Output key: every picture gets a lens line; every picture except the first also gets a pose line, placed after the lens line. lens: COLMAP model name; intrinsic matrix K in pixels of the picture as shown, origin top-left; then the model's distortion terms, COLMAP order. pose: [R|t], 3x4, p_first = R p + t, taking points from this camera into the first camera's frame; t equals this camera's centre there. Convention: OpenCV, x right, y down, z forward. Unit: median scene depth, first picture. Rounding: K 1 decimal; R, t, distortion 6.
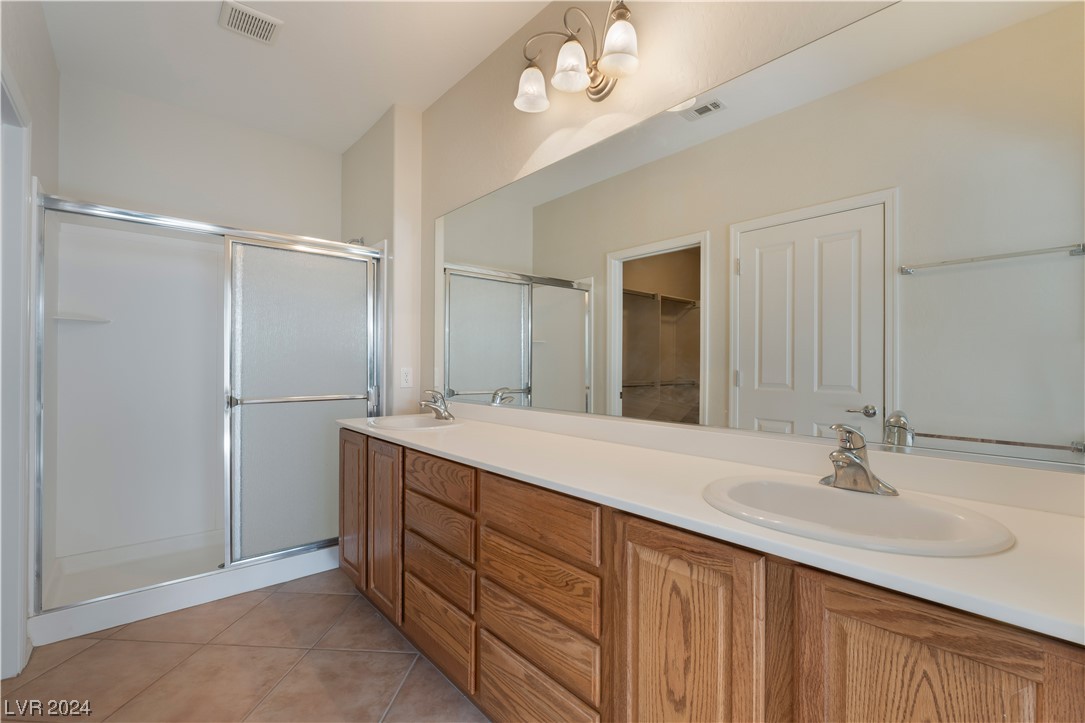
lens RADIAL K [[469.7, 0, 542.5], [0, 469.7, 361.5], [0, 0, 1]] dist [0.001202, 0.000112]
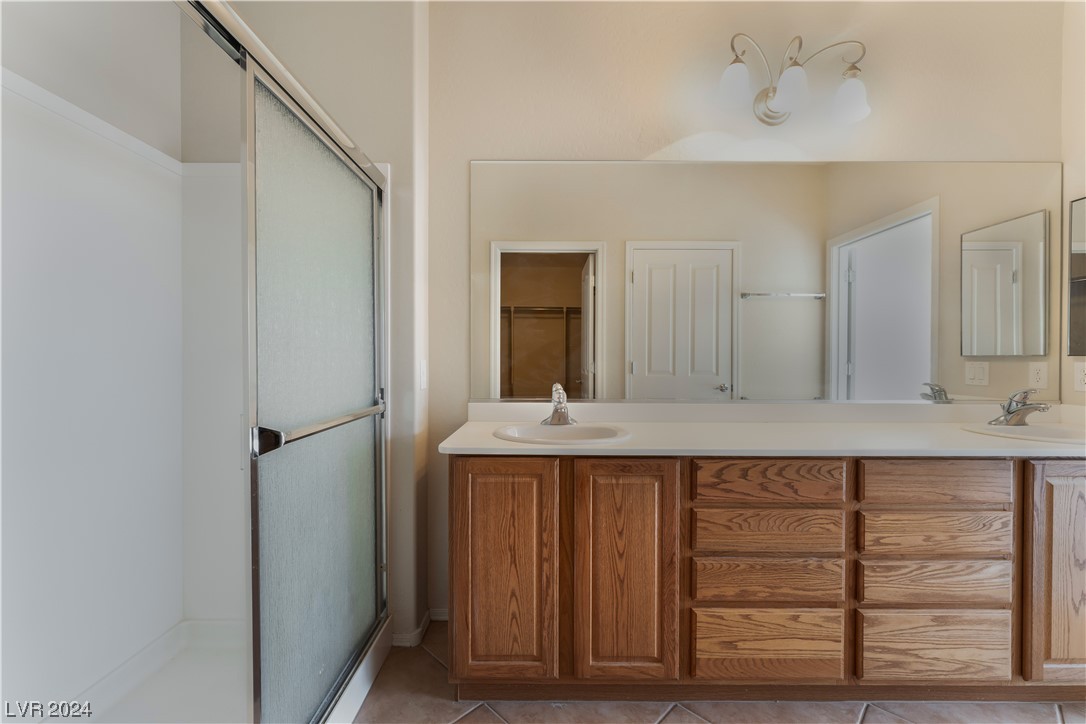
lens RADIAL K [[449.5, 0, 546.3], [0, 449.5, 354.4], [0, 0, 1]] dist [0.001714, 0.000383]
pose [[0.664021, 0.002984, 0.747708, -1.381008], [-0.005991, 0.999981, 0.001330, 0.001151], [-0.747690, -0.005362, 0.664026, 0.877370]]
